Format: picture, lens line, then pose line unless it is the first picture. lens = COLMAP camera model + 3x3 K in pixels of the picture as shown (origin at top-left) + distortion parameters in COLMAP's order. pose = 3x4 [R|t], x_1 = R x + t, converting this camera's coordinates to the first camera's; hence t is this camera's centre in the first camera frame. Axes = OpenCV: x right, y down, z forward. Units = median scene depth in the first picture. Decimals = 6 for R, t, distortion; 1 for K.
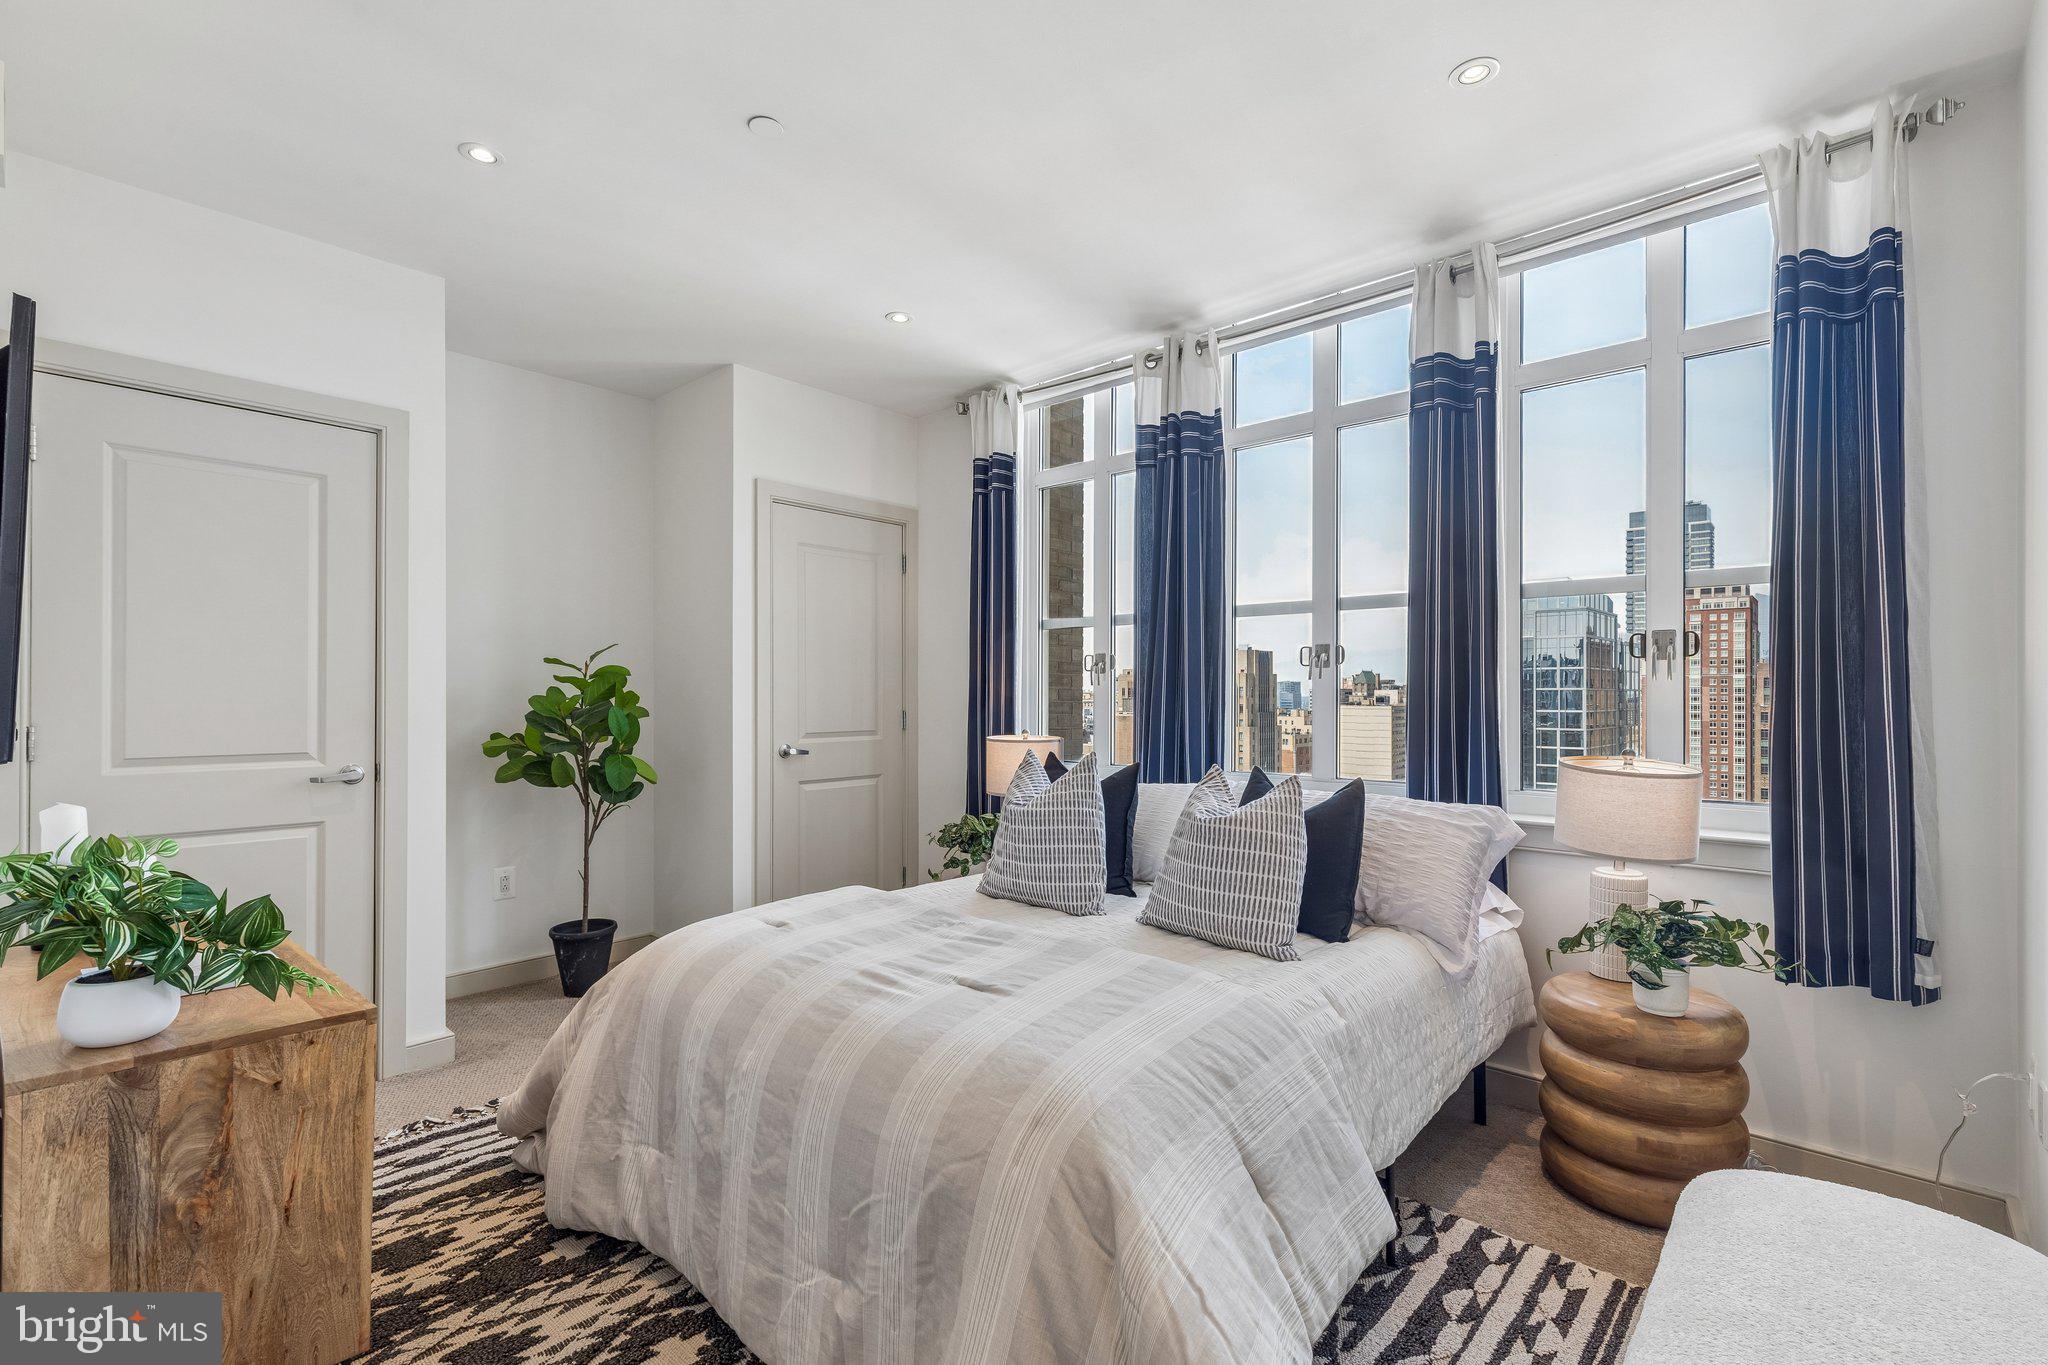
lens RADIAL K [[926.9, 0, 1023.7], [0, 926.9, 684.4], [0, 0, 1]] dist [0.008645, -0.001554]
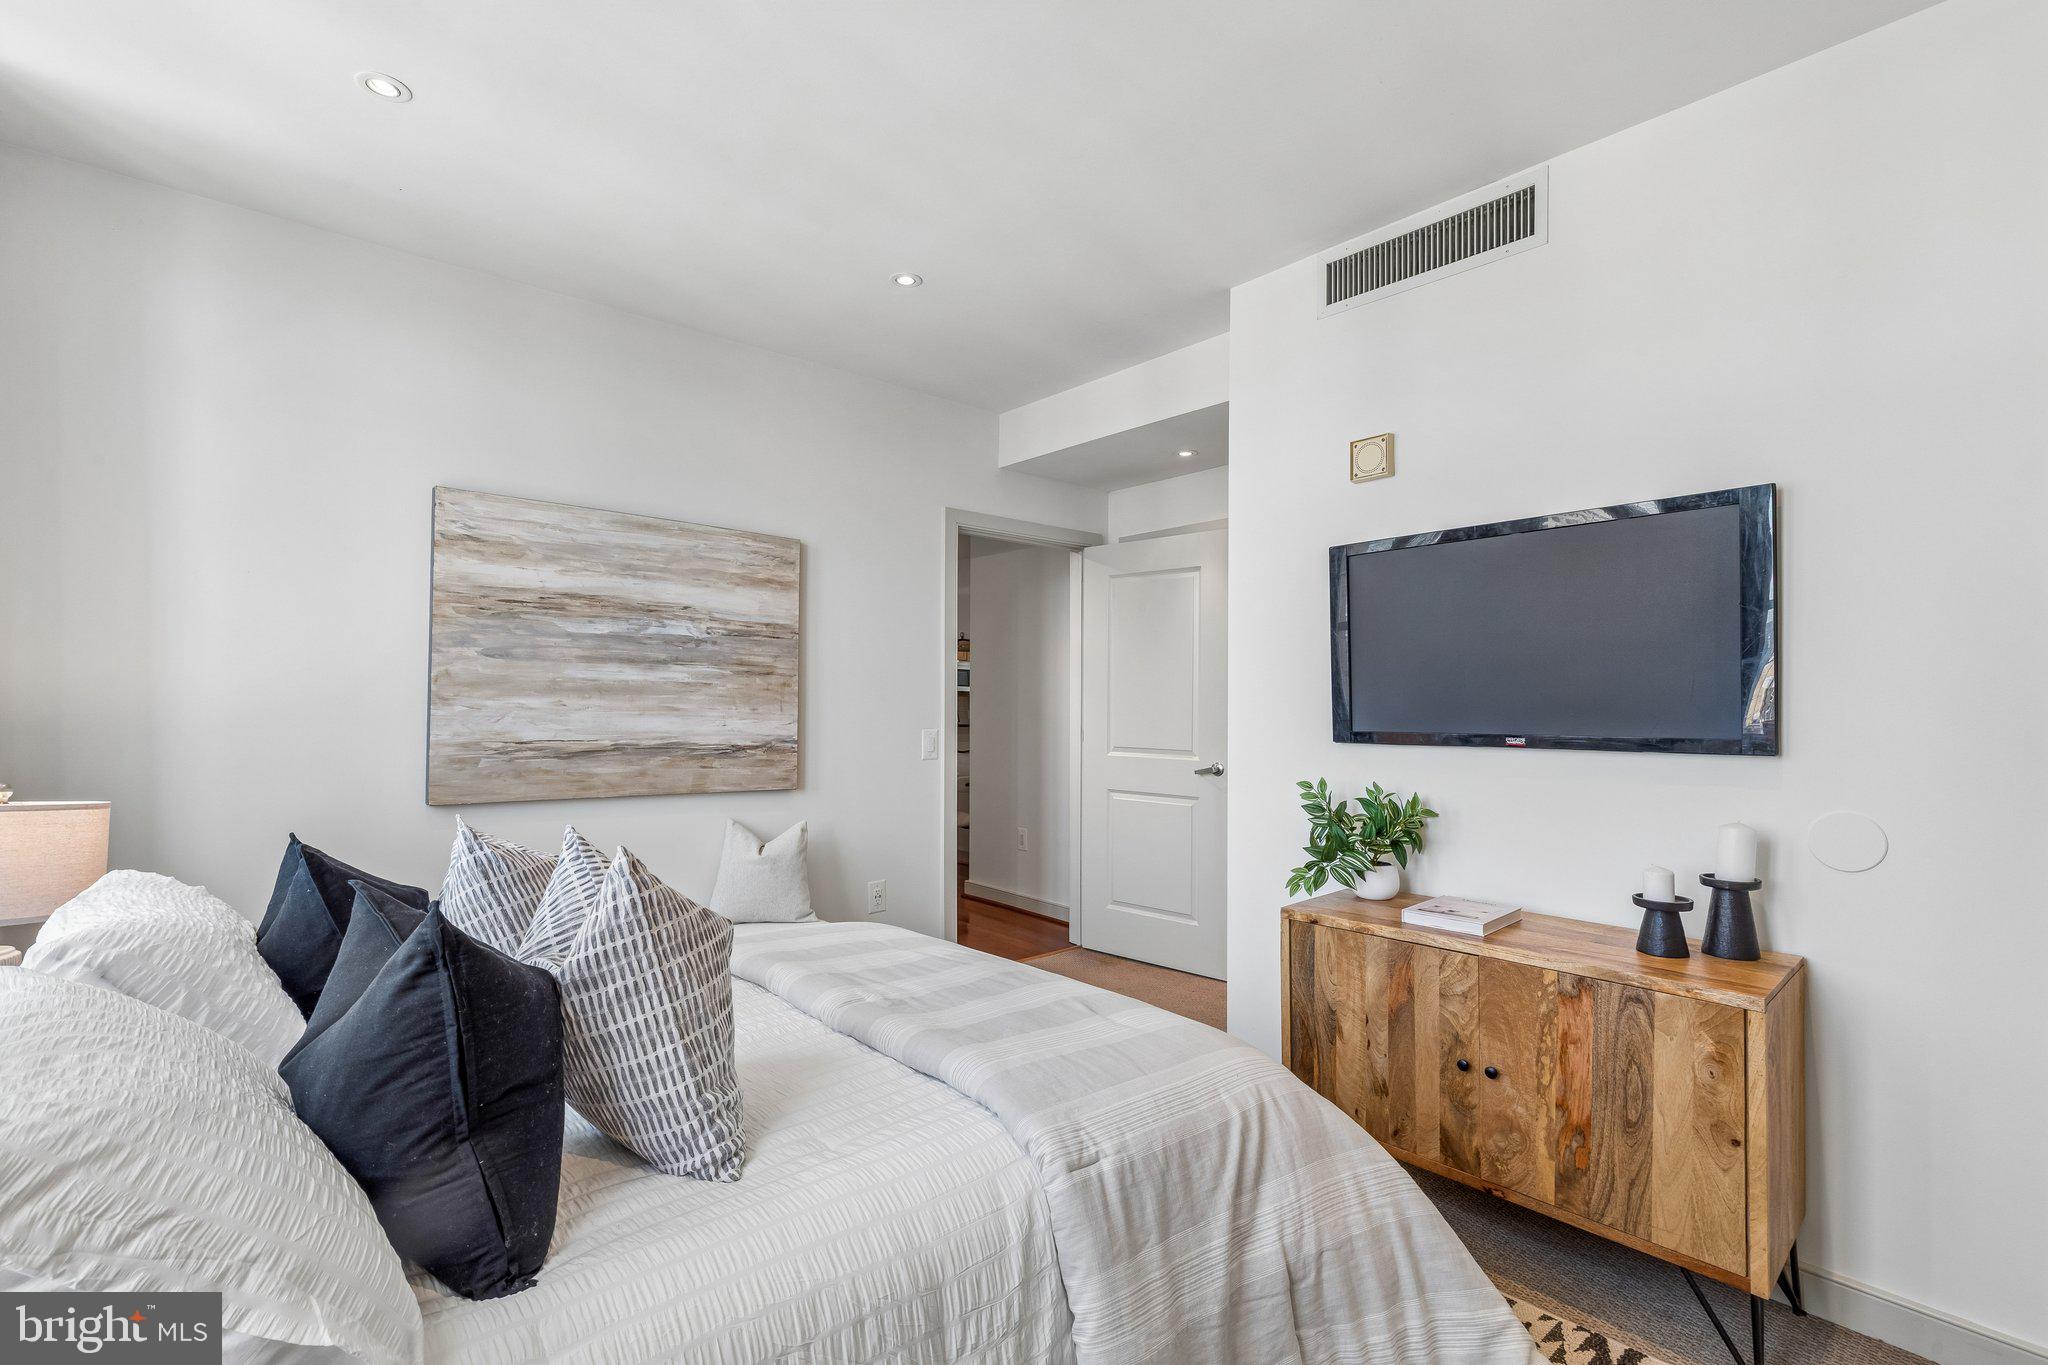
lens RADIAL K [[926.9, 0, 1017.5], [0, 926.9, 695.9], [0, 0, 1]] dist [0.008645, -0.001554]
pose [[-0.992688, -0.004110, 0.120638, -0.272207], [-0.005966, 0.999869, -0.015029, 0.003770], [-0.120560, -0.015639, -0.992583, 1.670959]]
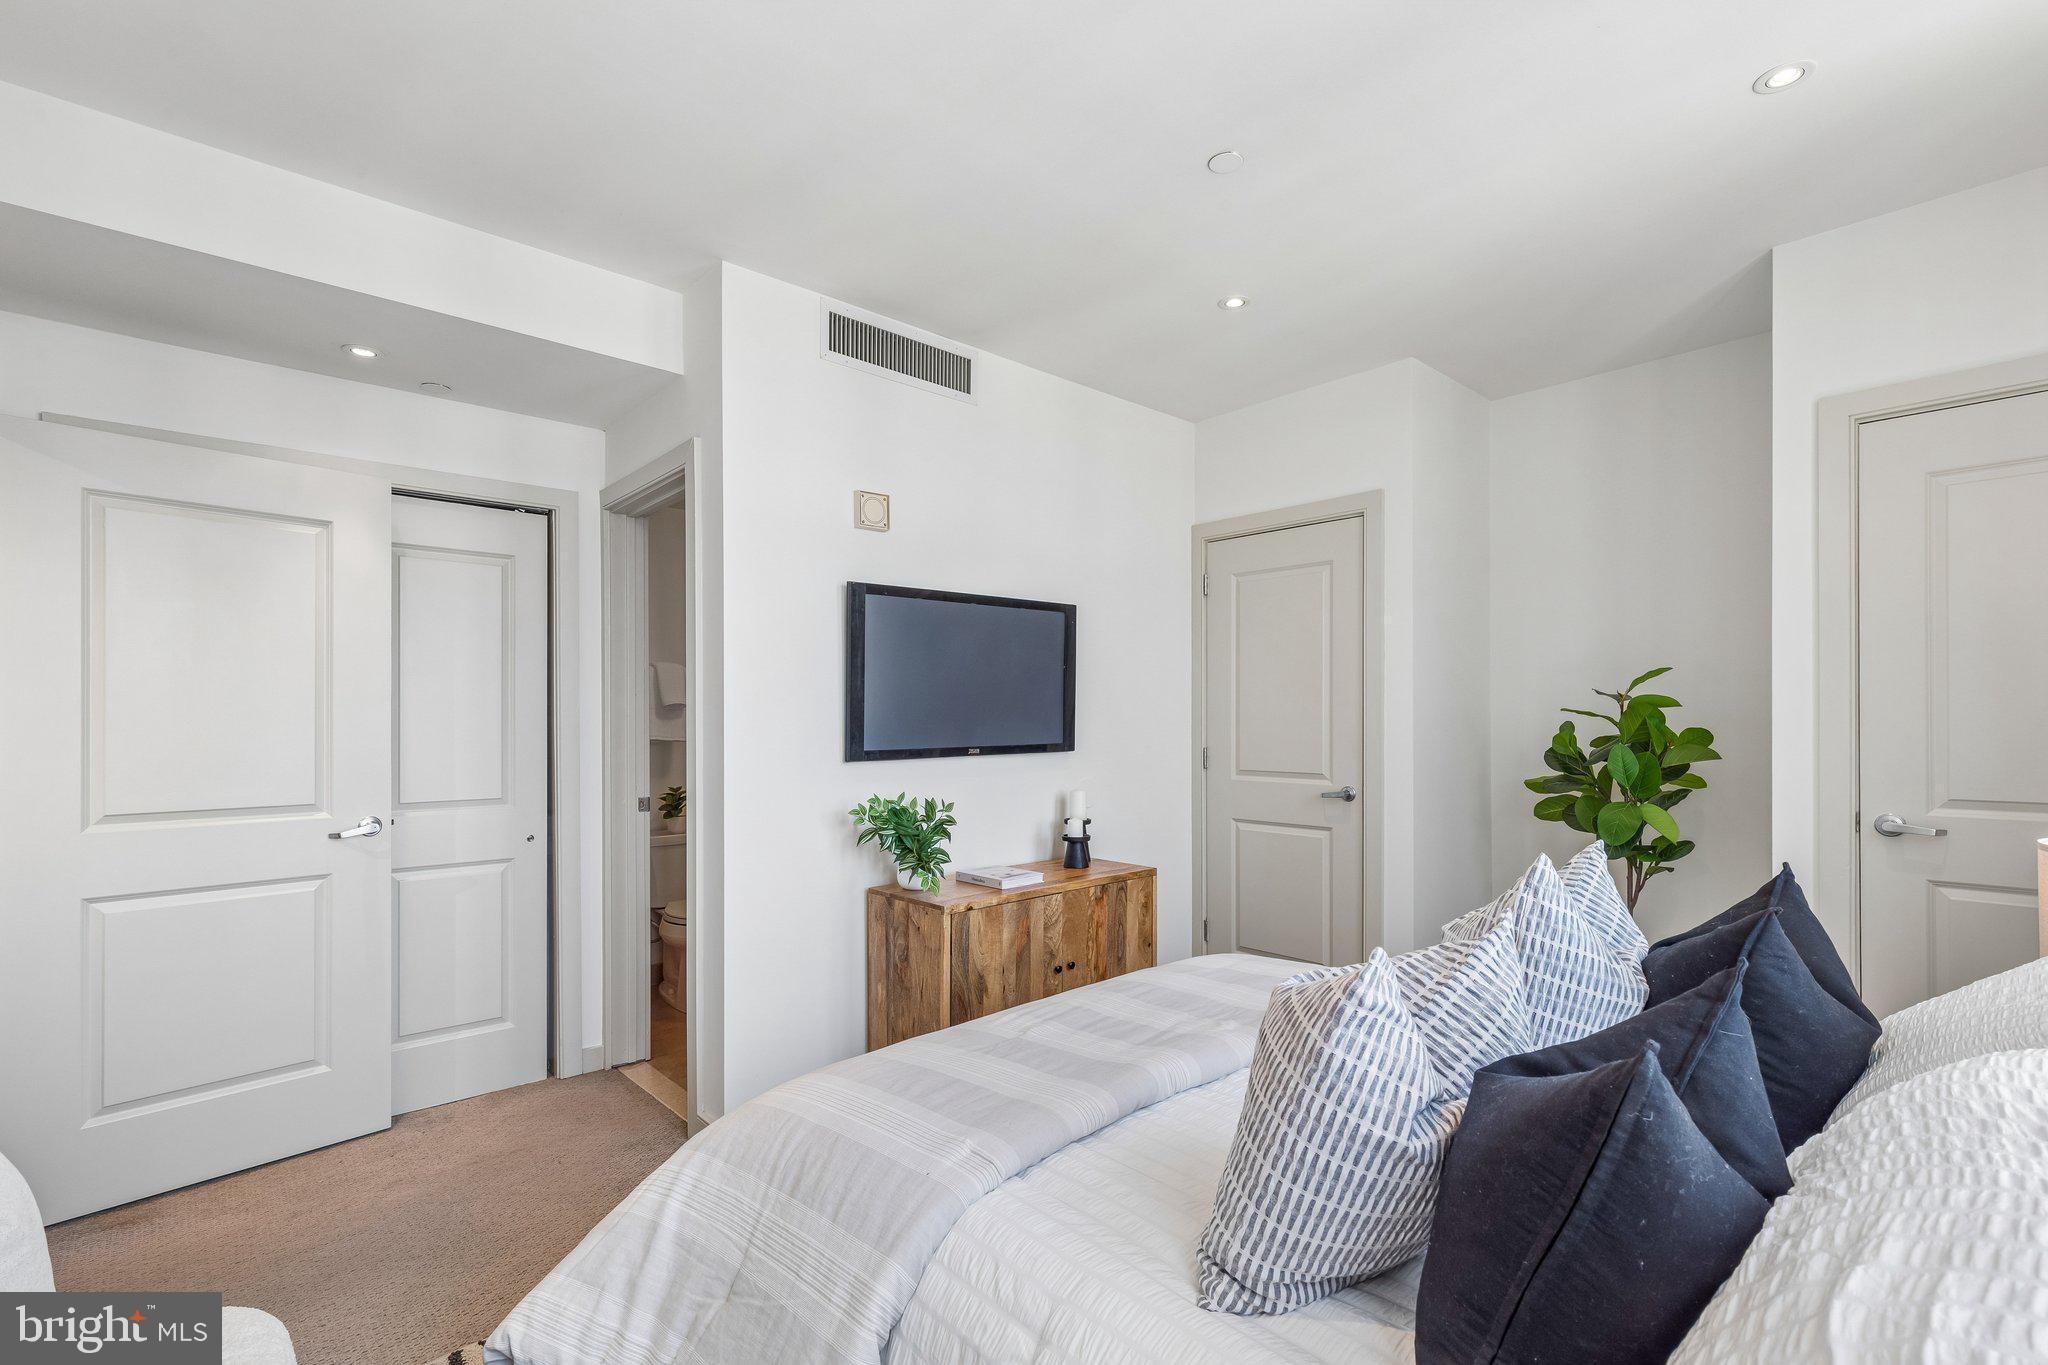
lens RADIAL K [[926.9, 0, 1039.0], [0, 926.9, 721.6], [0, 0, 1]] dist [0.008645, -0.001554]
pose [[-0.091848, 0.000046, -0.995773, 0.691293], [0.015617, 0.999877, -0.001394, -0.006852], [0.995651, -0.015679, -0.091838, 0.851144]]
